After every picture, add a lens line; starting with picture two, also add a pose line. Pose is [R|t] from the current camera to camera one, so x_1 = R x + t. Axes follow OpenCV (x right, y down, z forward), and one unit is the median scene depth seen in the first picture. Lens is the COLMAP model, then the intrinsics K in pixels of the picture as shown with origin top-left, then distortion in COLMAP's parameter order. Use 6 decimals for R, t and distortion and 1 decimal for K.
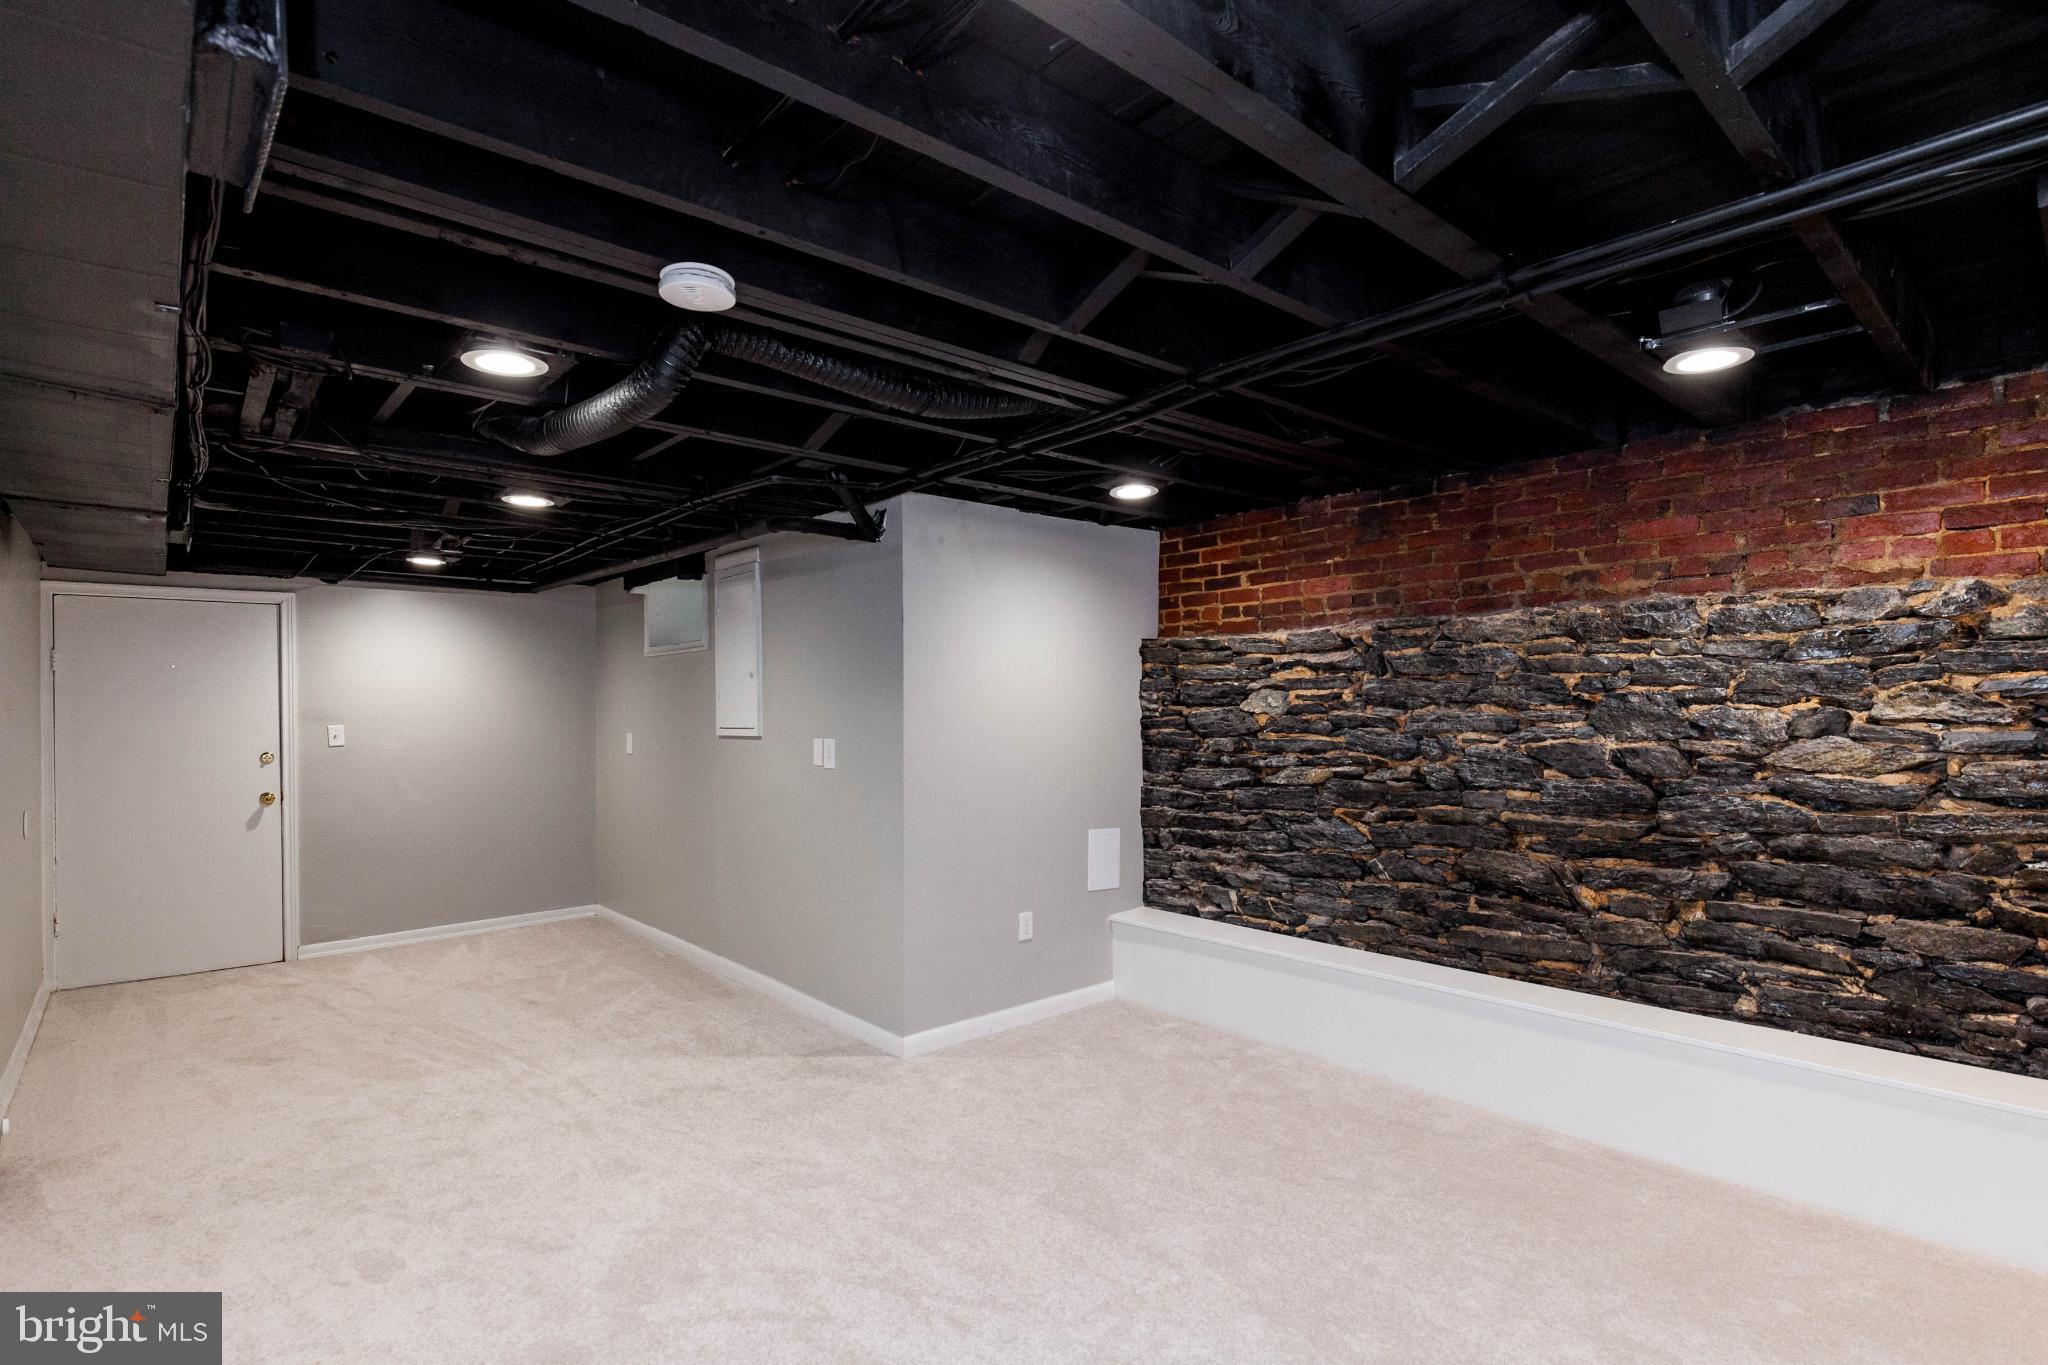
lens RADIAL K [[944.5, 0, 1014.3], [0, 944.5, 711.7], [0, 0, 1]] dist [0.005722, -0.000441]
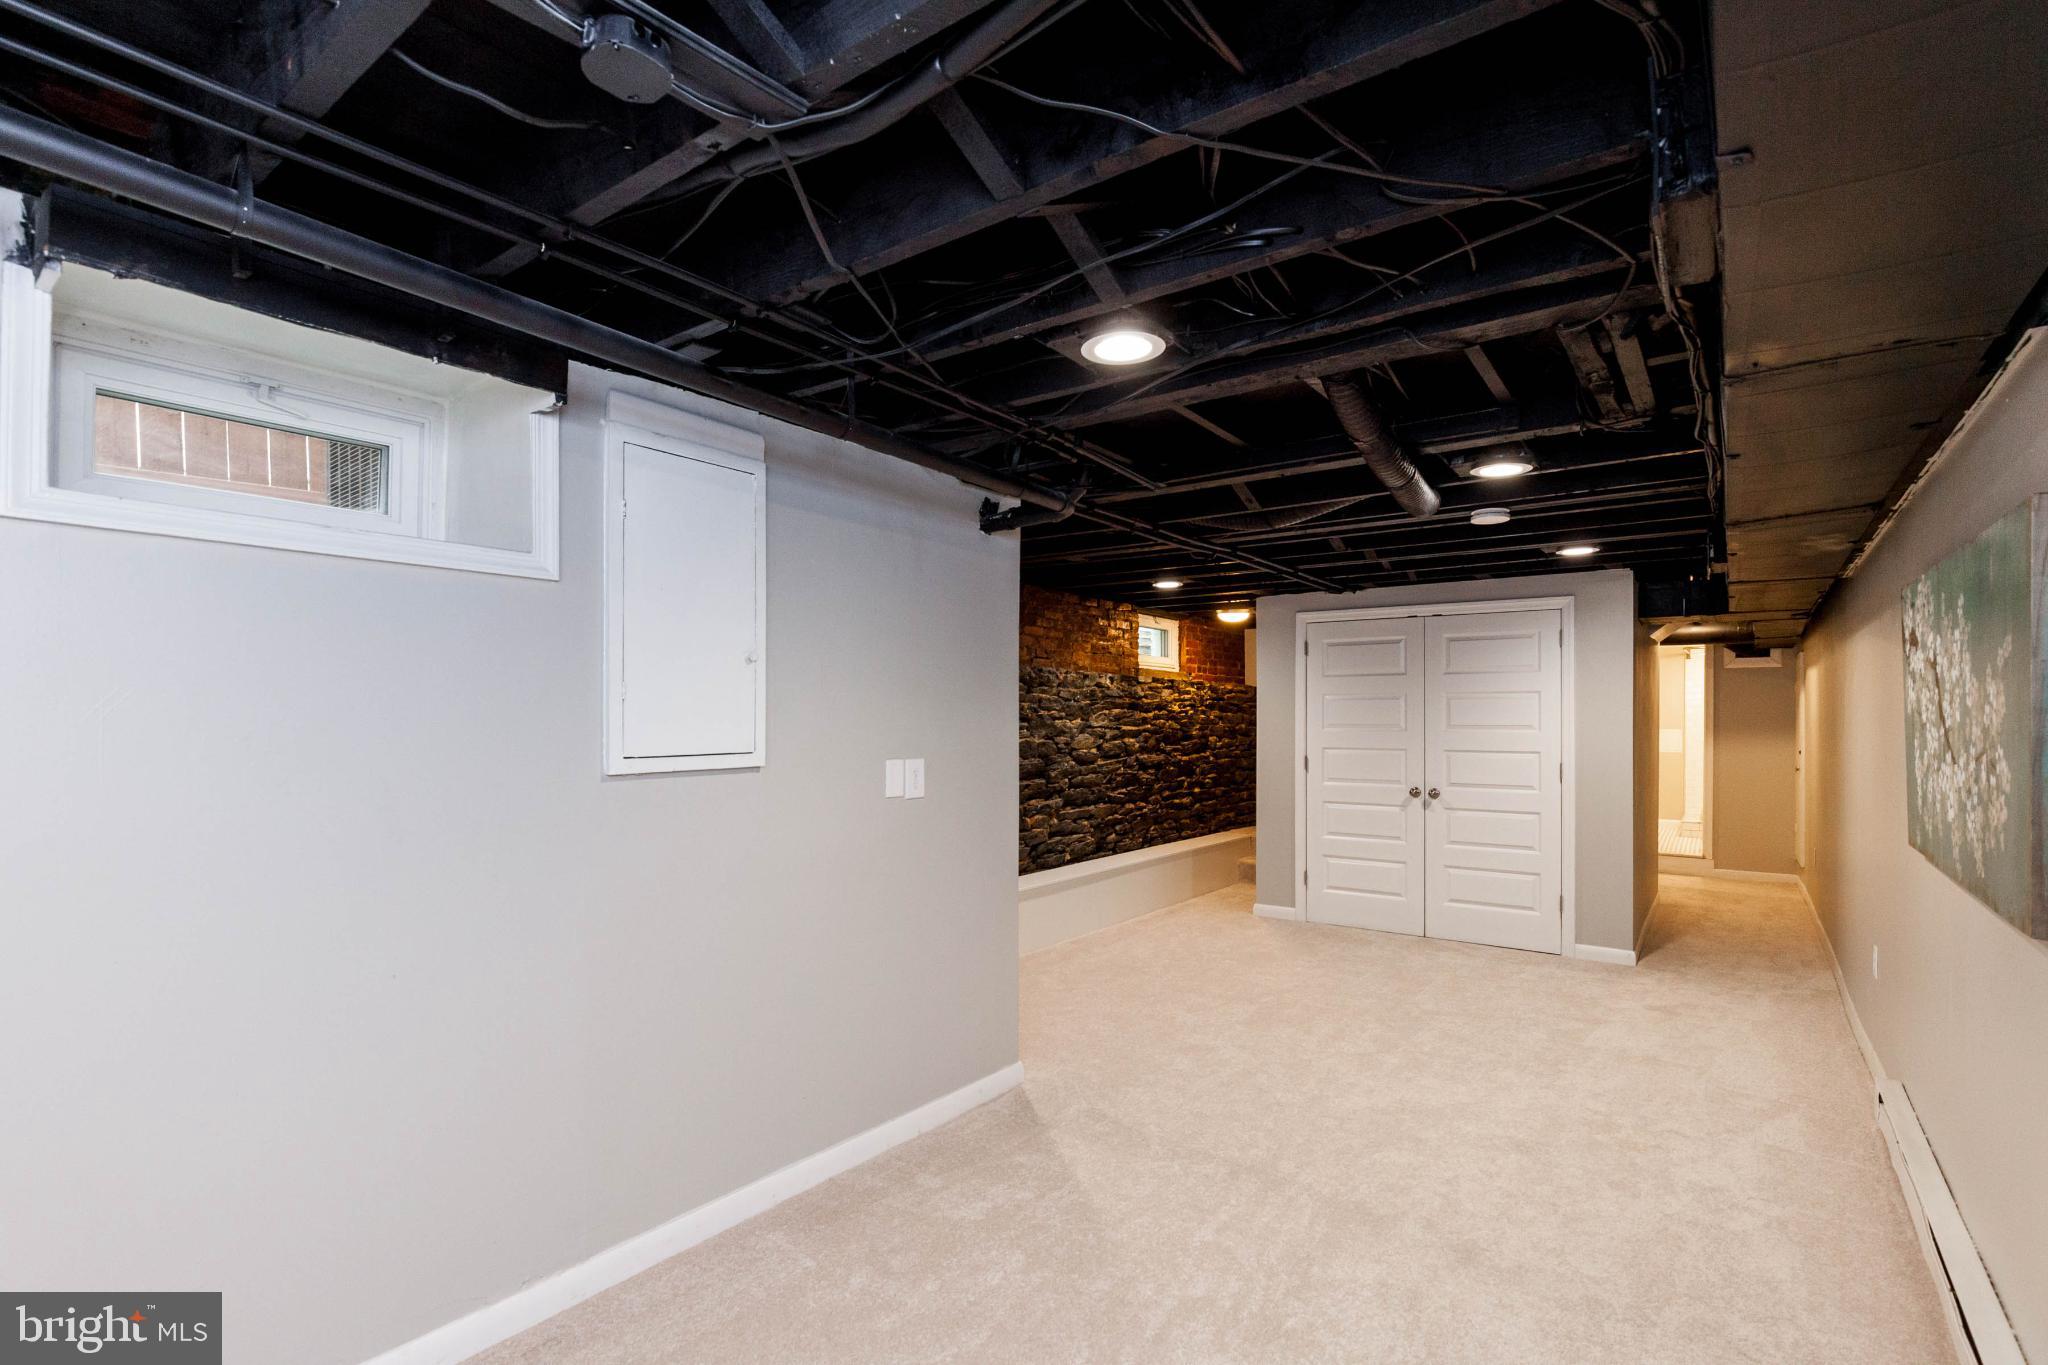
lens RADIAL K [[944.5, 0, 1025.7], [0, 944.5, 717.8], [0, 0, 1]] dist [0.005722, -0.000441]
pose [[-0.166283, 0.005722, 0.986061, -1.147031], [-0.000171, 0.999983, -0.005832, -0.000462], [-0.986078, -0.001138, -0.166279, 1.216876]]
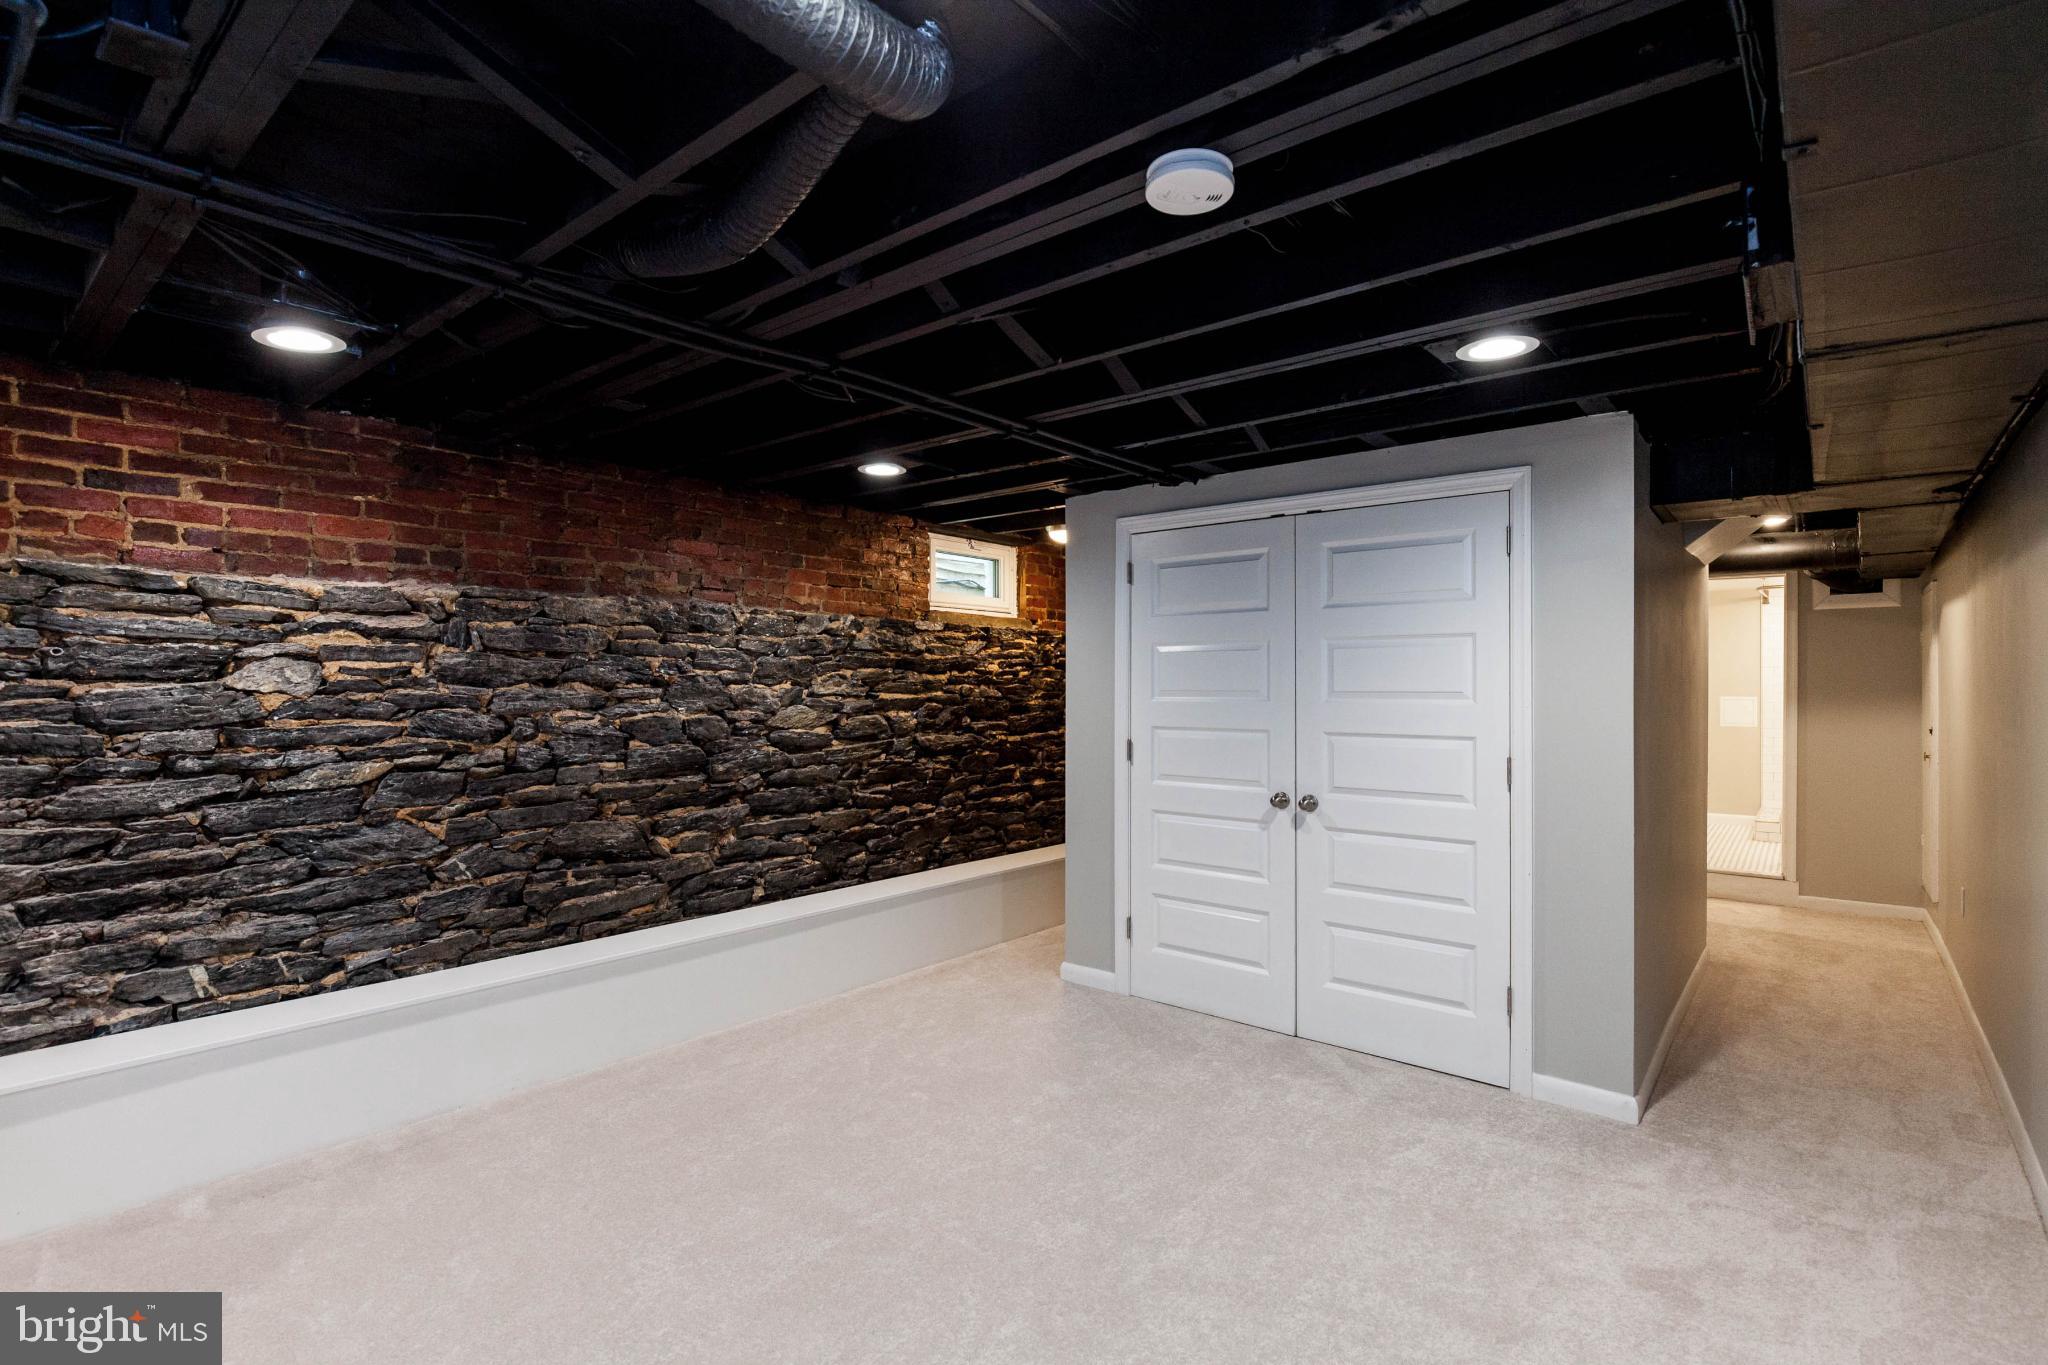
lens RADIAL K [[944.5, 0, 1025.4], [0, 944.5, 685.2], [0, 0, 1]] dist [0.005722, -0.000441]
pose [[-0.103508, 0.005394, 0.994614, -0.587708], [0.001133, 0.999985, -0.005305, 0.001129], [-0.994628, 0.000578, -0.103513, 0.620931]]
